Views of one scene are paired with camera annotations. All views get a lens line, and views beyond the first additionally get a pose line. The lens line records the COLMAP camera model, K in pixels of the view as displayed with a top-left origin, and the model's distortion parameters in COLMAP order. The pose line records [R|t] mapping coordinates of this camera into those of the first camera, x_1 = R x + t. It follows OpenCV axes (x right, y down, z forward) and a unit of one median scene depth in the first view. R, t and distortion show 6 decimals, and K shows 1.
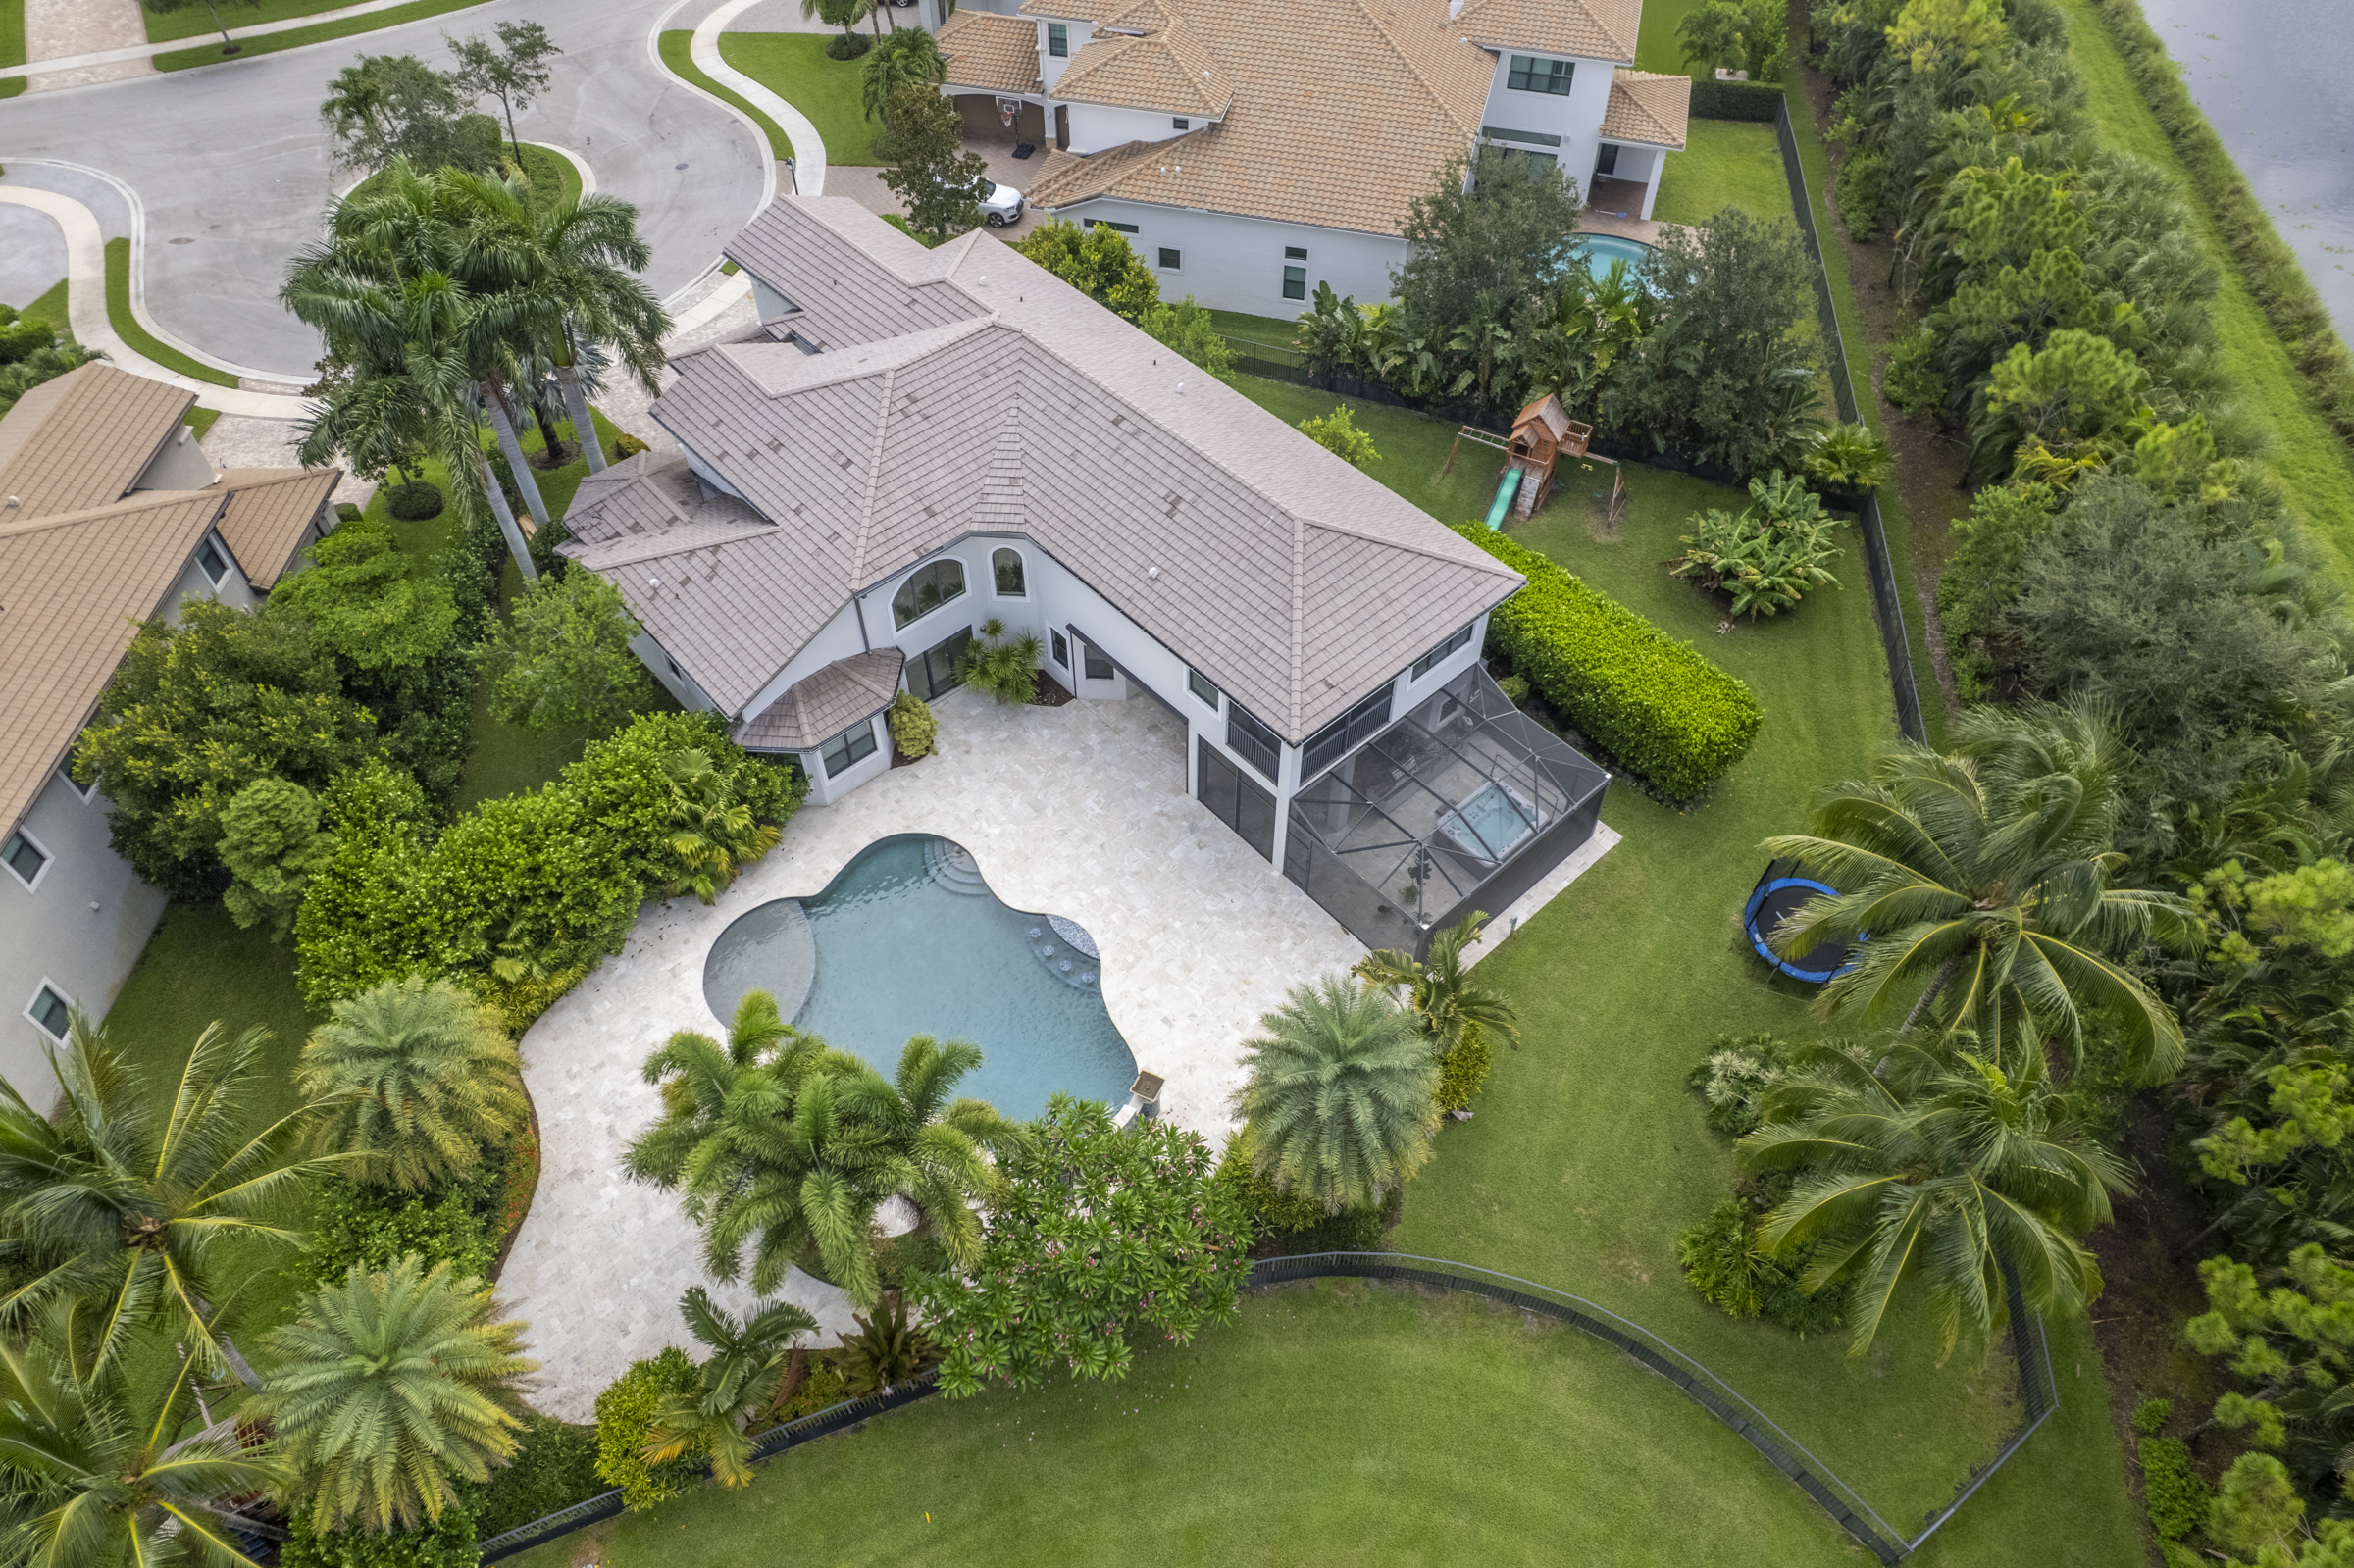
lens RADIAL K [[1481.0, 0, 1177.0], [0, 1481.0, 784.0], [0, 0, 1]] dist [-0.056939, 0.000694]
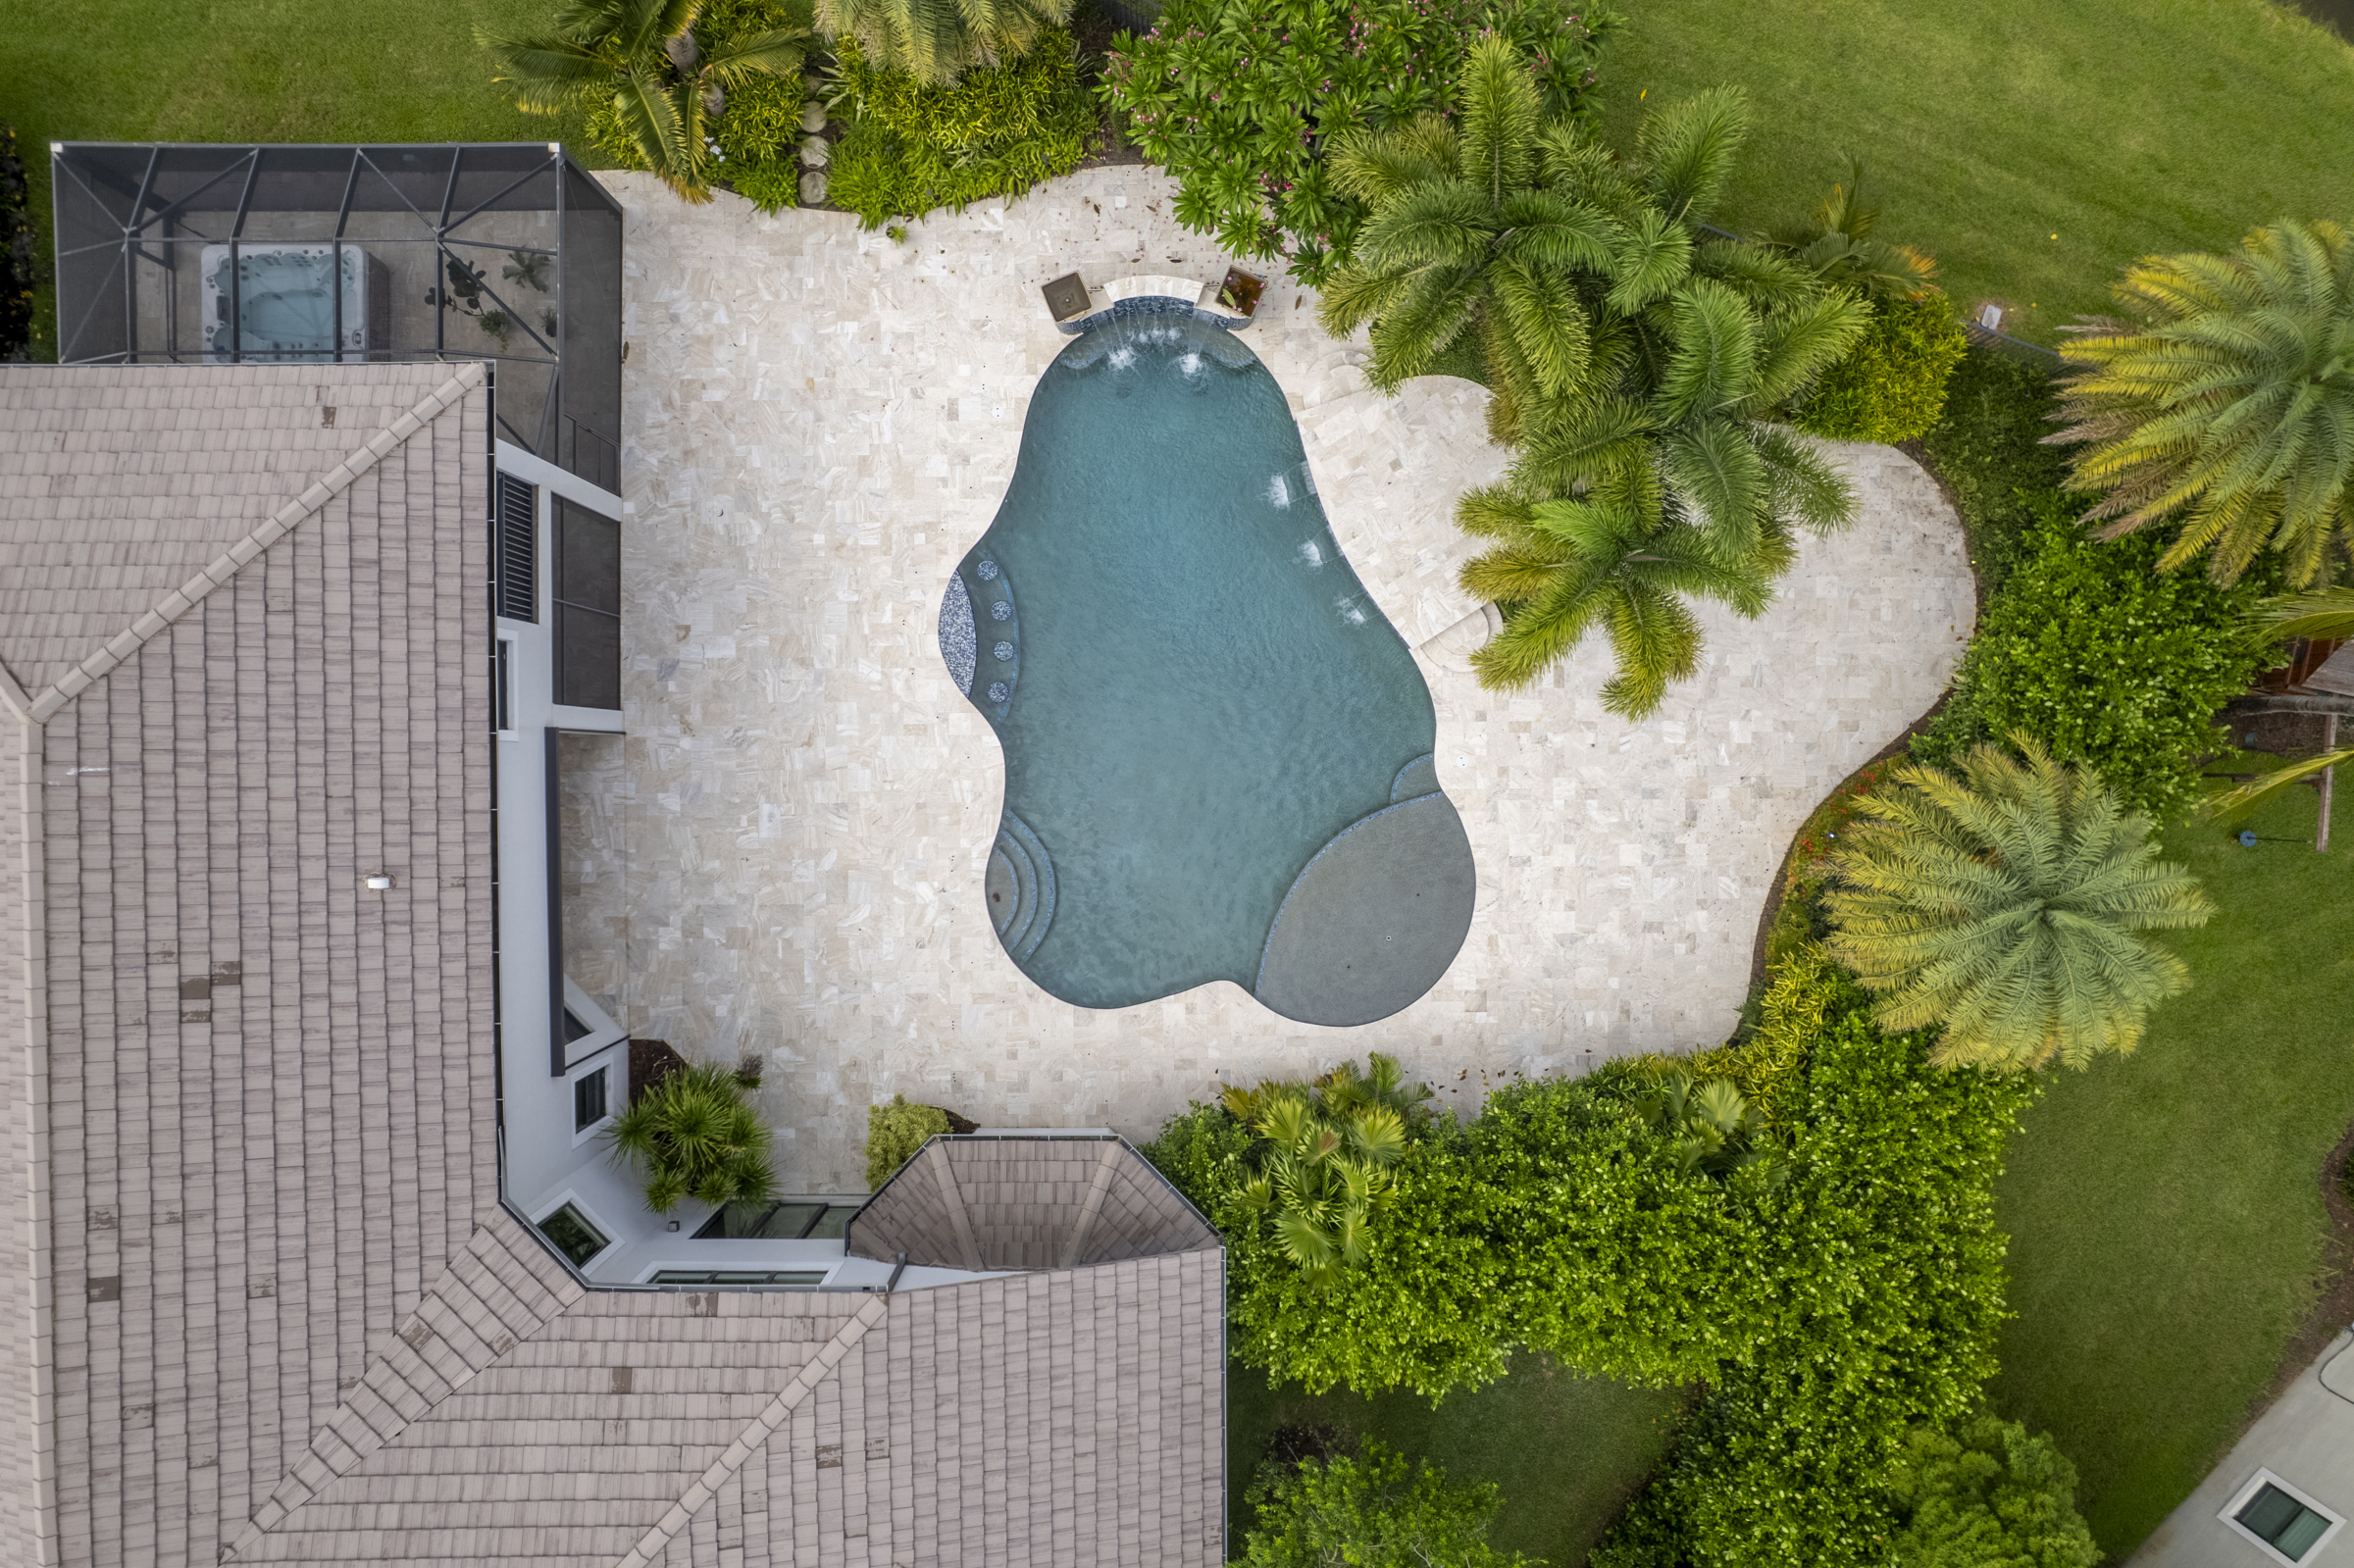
lens RADIAL K [[1481.0, 0, 1177.0], [0, 1481.0, 784.0], [0, 0, 1]] dist [-0.056939, 0.000694]
pose [[-0.741629, -0.670160, -0.029541, -0.158832], [0.506172, -0.587965, 0.630942, -0.272489], [-0.440200, 0.452972, 0.775268, 0.508781]]
